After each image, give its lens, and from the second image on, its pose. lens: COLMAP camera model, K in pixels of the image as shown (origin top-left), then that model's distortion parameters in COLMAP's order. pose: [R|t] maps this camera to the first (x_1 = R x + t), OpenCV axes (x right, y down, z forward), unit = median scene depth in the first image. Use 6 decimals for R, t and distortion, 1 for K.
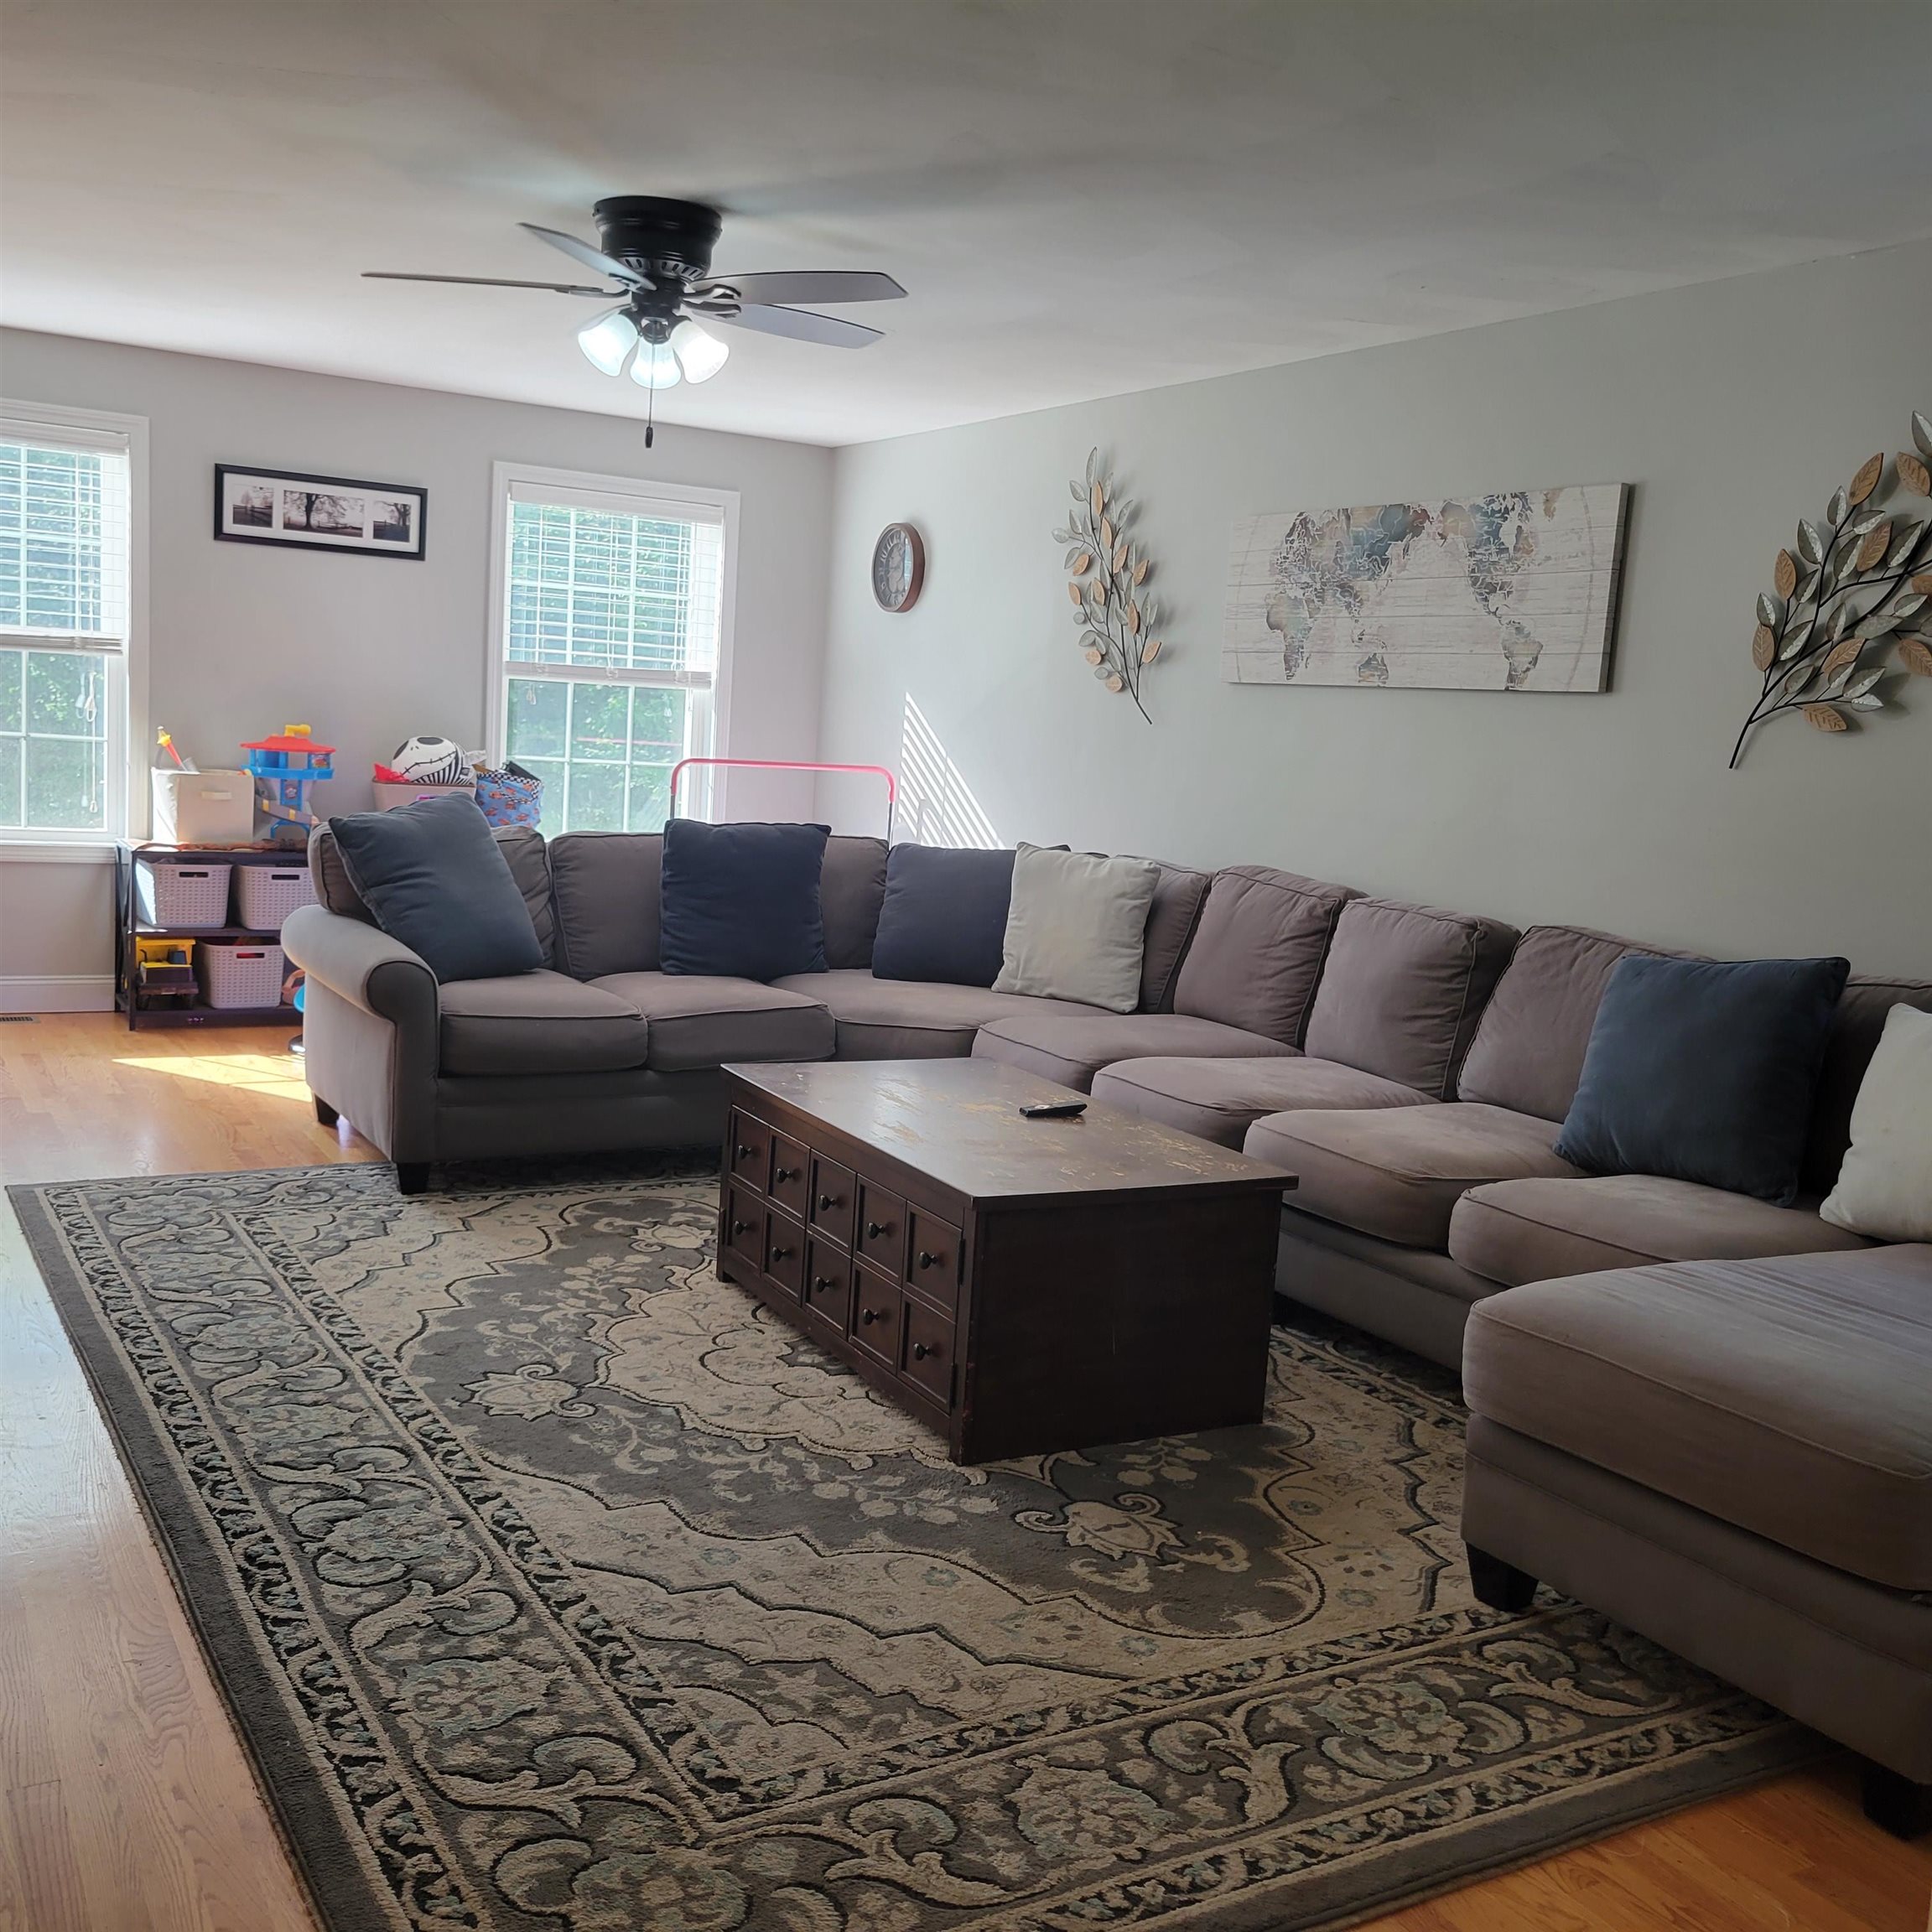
lens RADIAL K [[1937.1, 0, 922.6], [0, 1937.1, 1004.1], [0, 0, 1]] dist [0.053908, -0.025435]
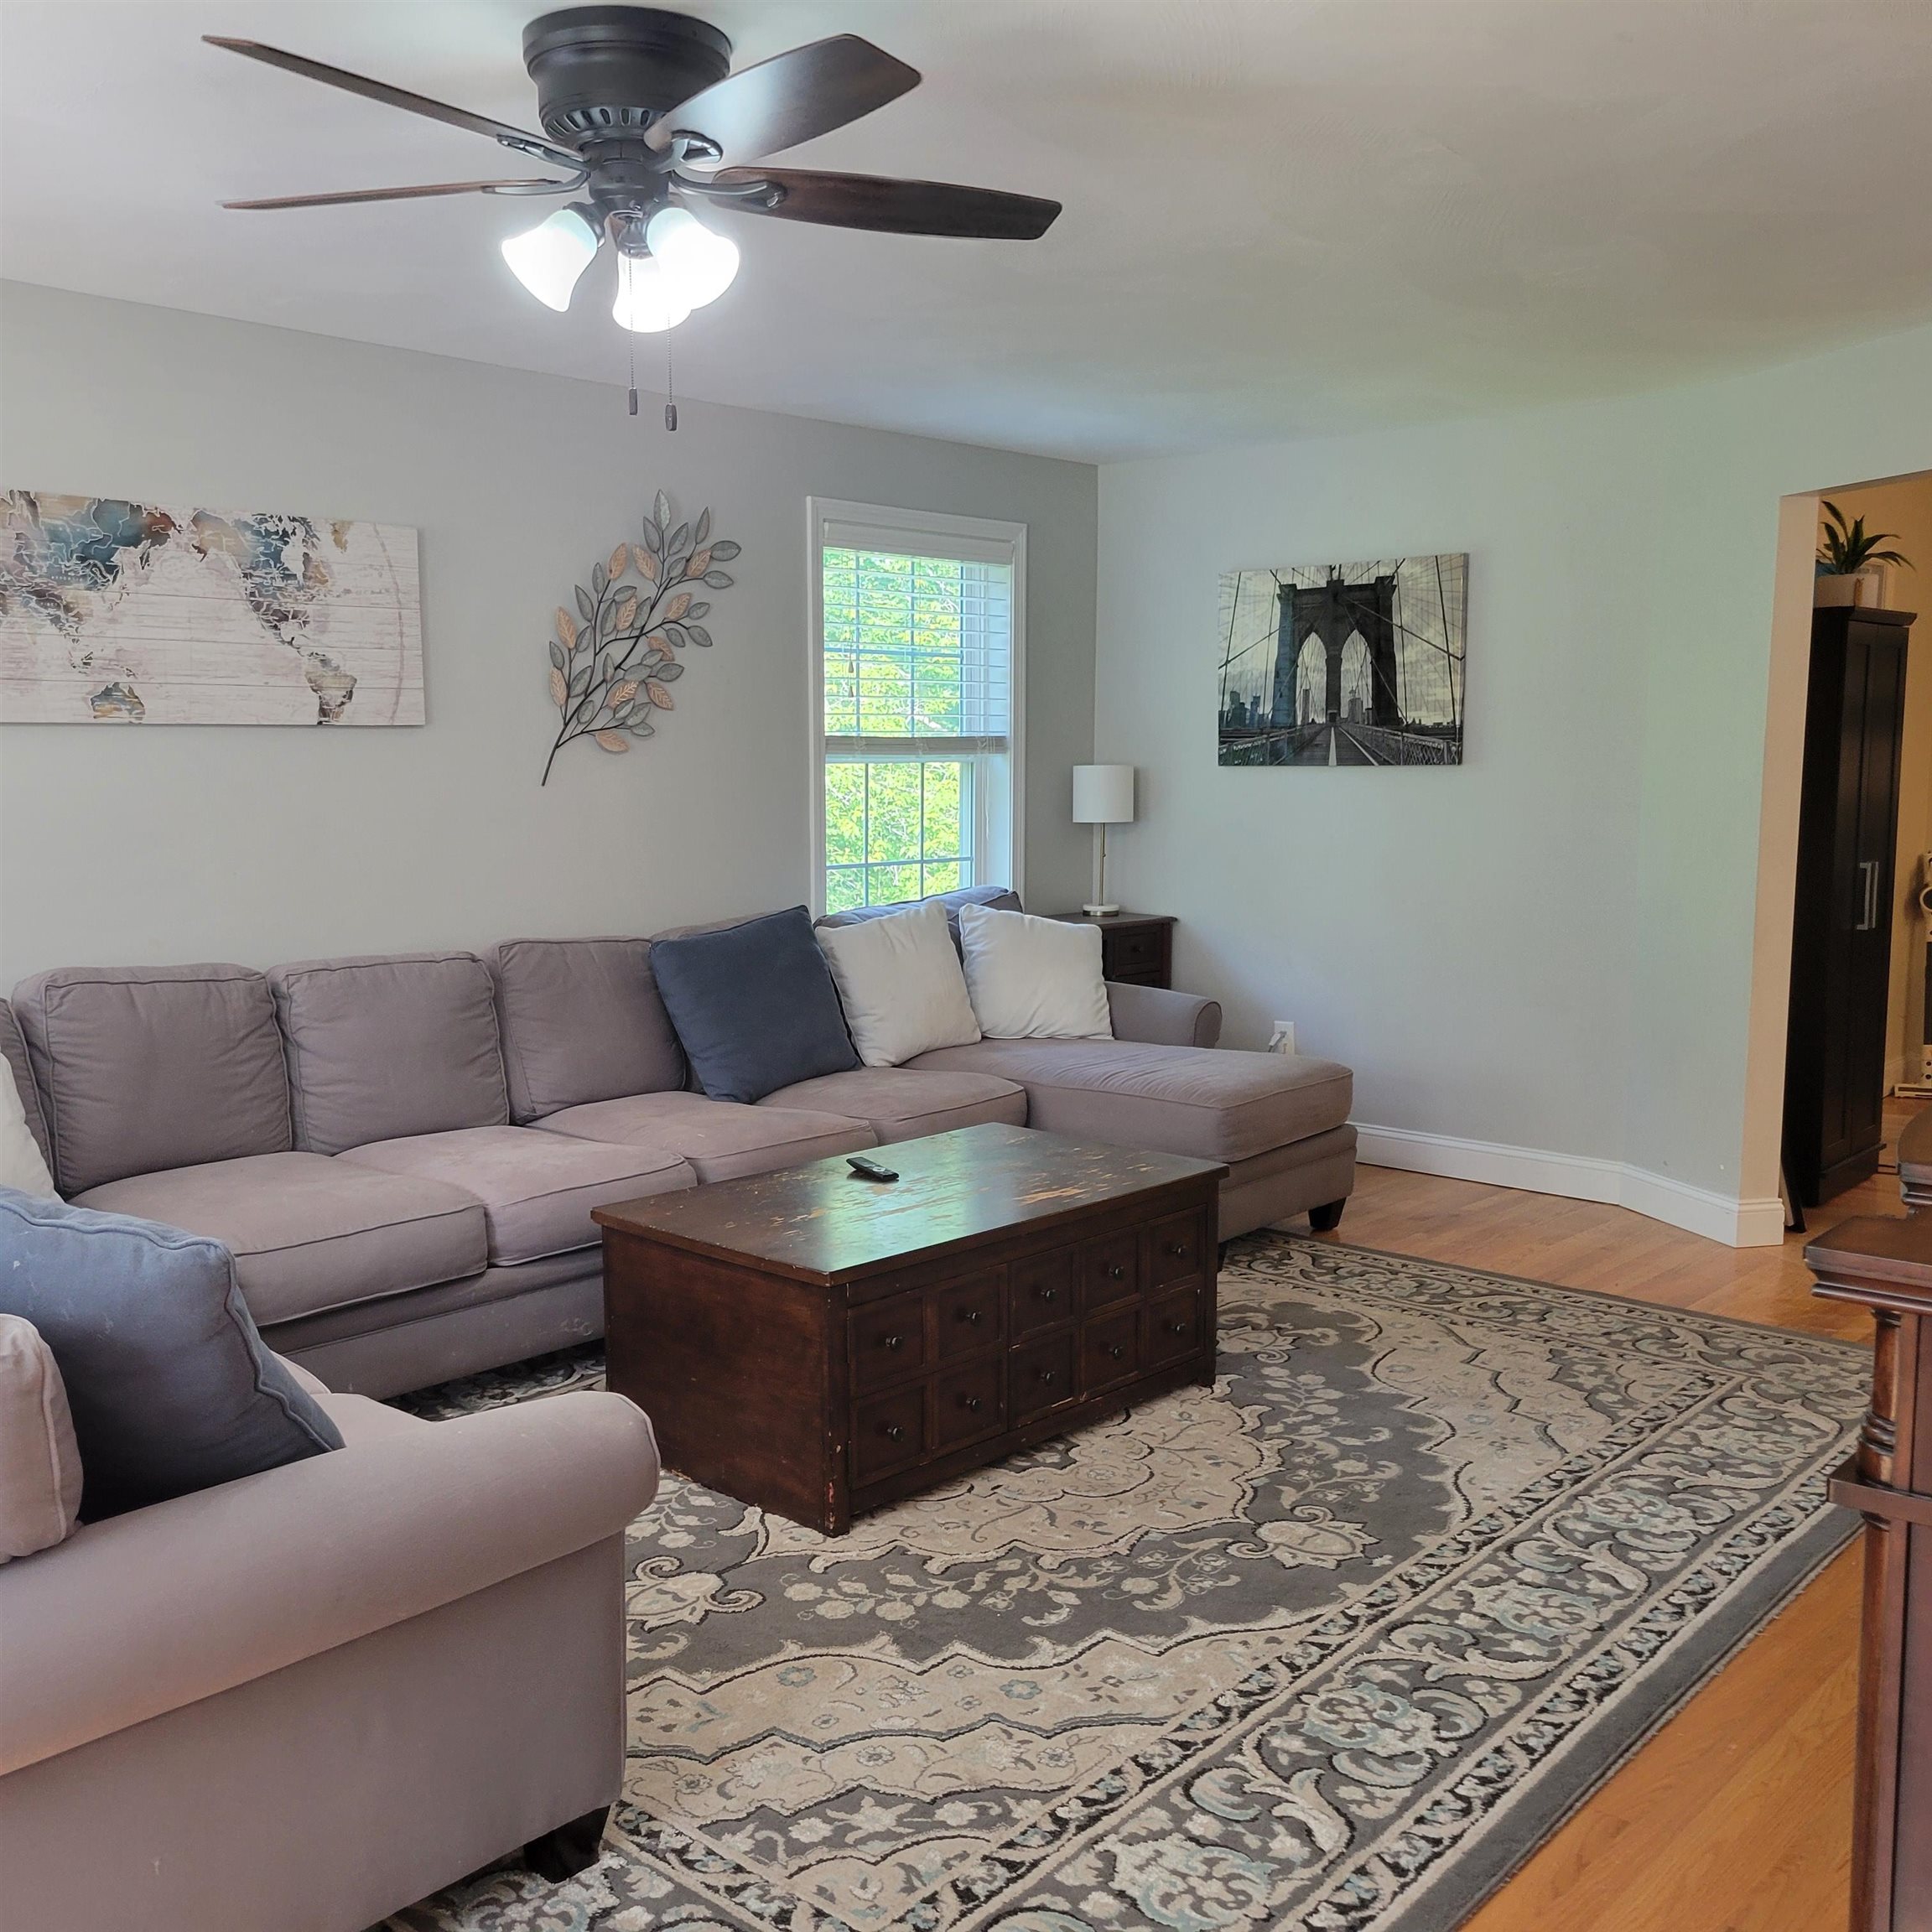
lens RADIAL K [[1937.1, 0, 922.6], [0, 1937.1, 1004.1], [0, 0, 1]] dist [0.053908, -0.025435]
pose [[-0.316888, -0.186895, 0.929867, -0.848316], [0.127365, 0.963129, 0.236984, -0.259399], [-0.939873, 0.193530, -0.281400, 1.210628]]
